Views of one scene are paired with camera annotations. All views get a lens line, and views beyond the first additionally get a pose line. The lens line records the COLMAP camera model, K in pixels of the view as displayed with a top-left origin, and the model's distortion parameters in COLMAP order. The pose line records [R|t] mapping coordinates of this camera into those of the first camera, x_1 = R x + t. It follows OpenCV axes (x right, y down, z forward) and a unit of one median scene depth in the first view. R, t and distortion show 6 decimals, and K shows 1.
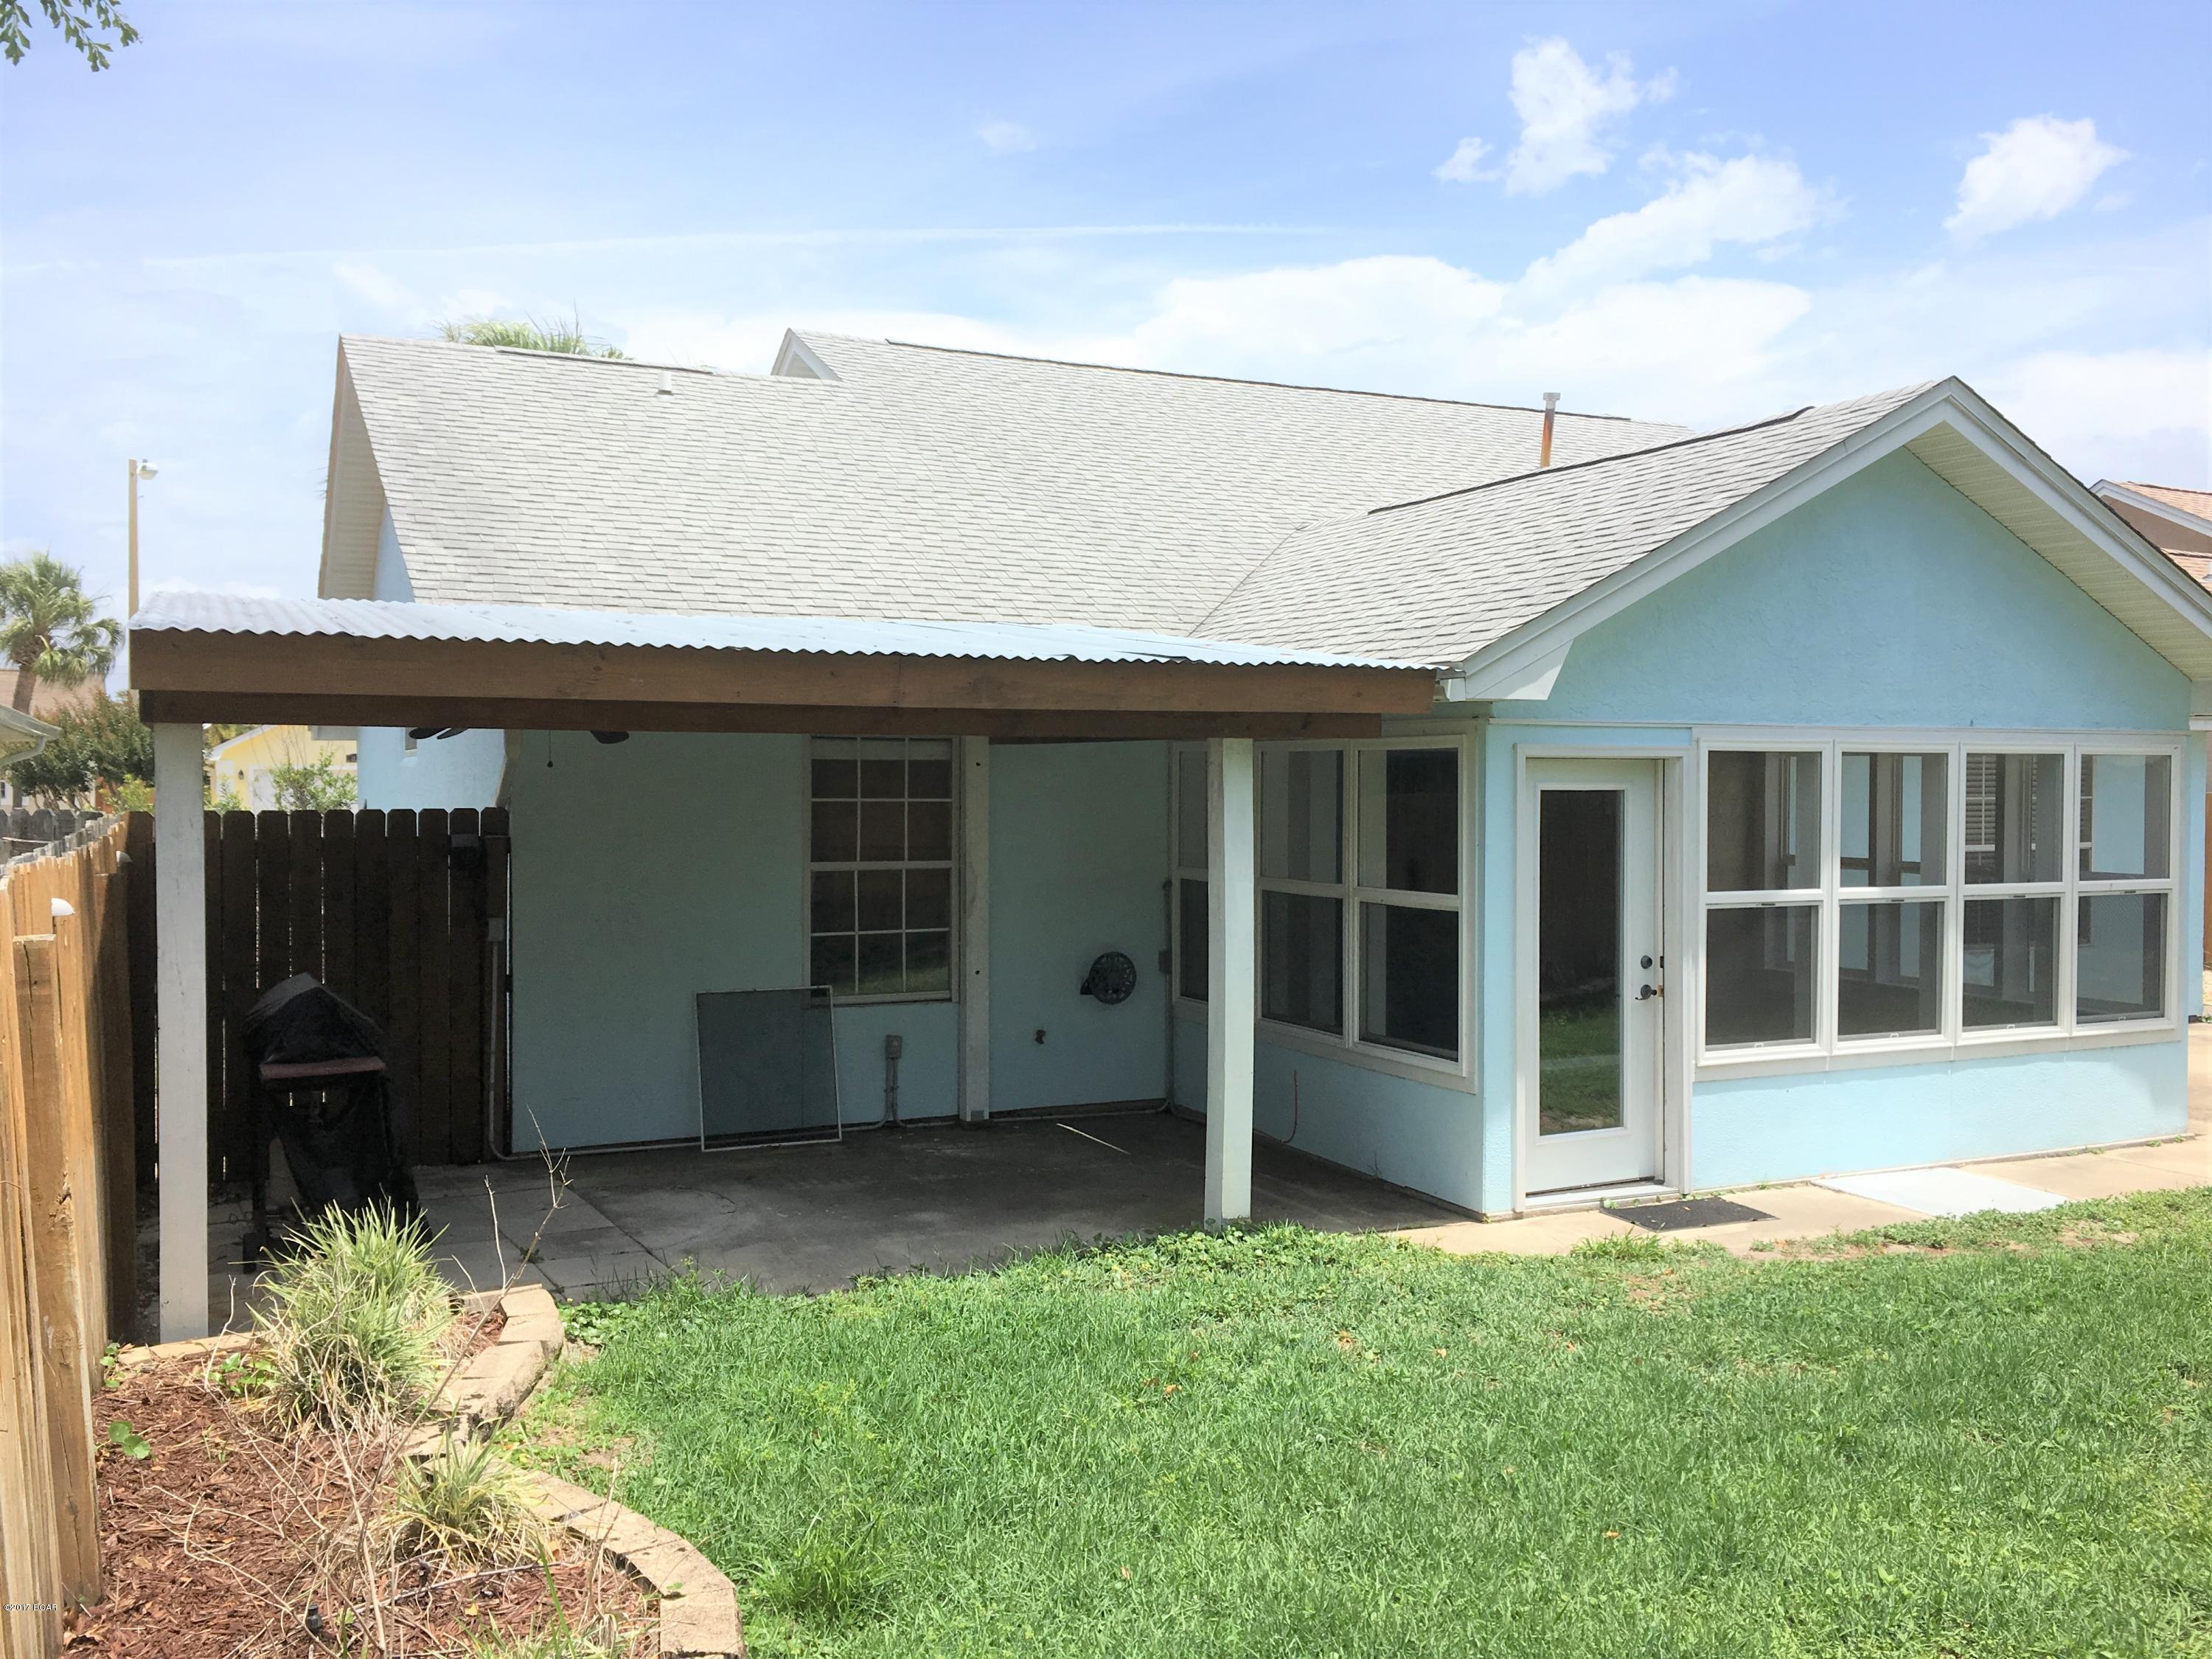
lens RADIAL K [[1880.6, 0, 1106.0], [0, 1880.6, 829.5], [0, 0, 1]] dist [0.136967, -0.143707]
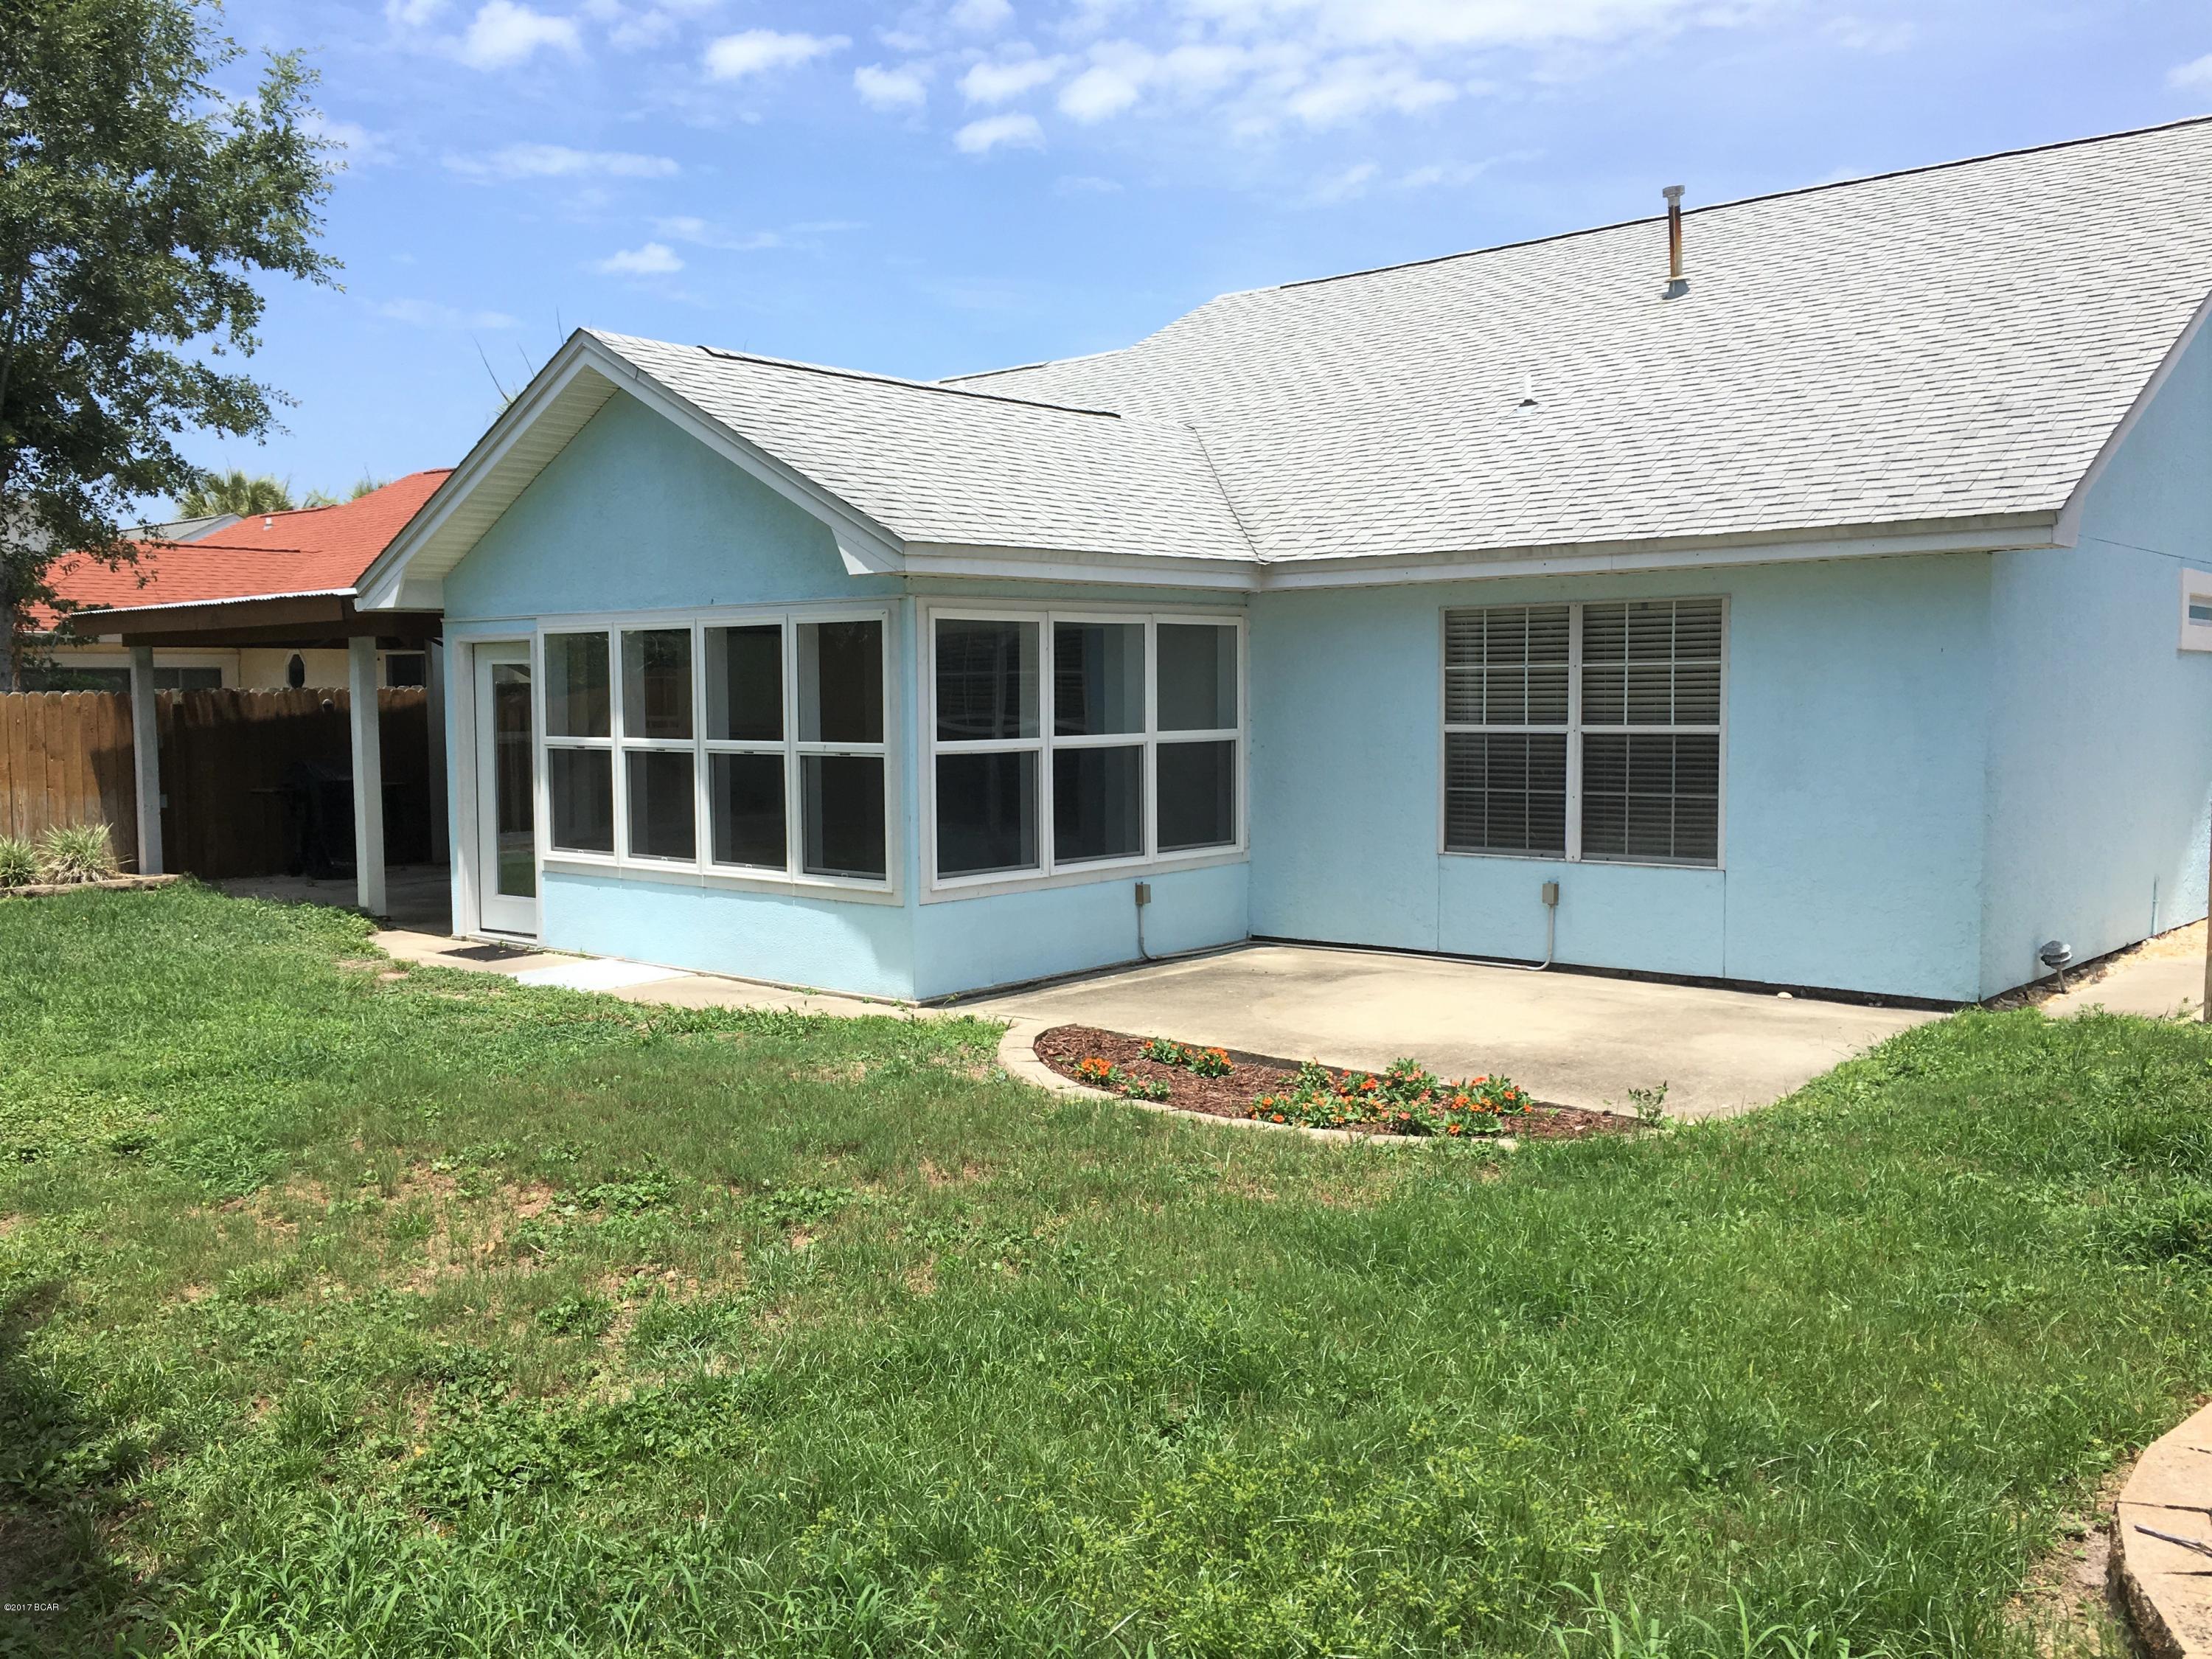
lens RADIAL K [[1880.6, 0, 1106.0], [0, 1880.6, 829.5], [0, 0, 1]] dist [0.136967, -0.143707]
pose [[0.369658, 0.070280, -0.926506, 1.750377], [-0.005356, 0.997280, 0.073512, -0.003844], [0.929153, -0.022212, 0.369029, 0.860456]]
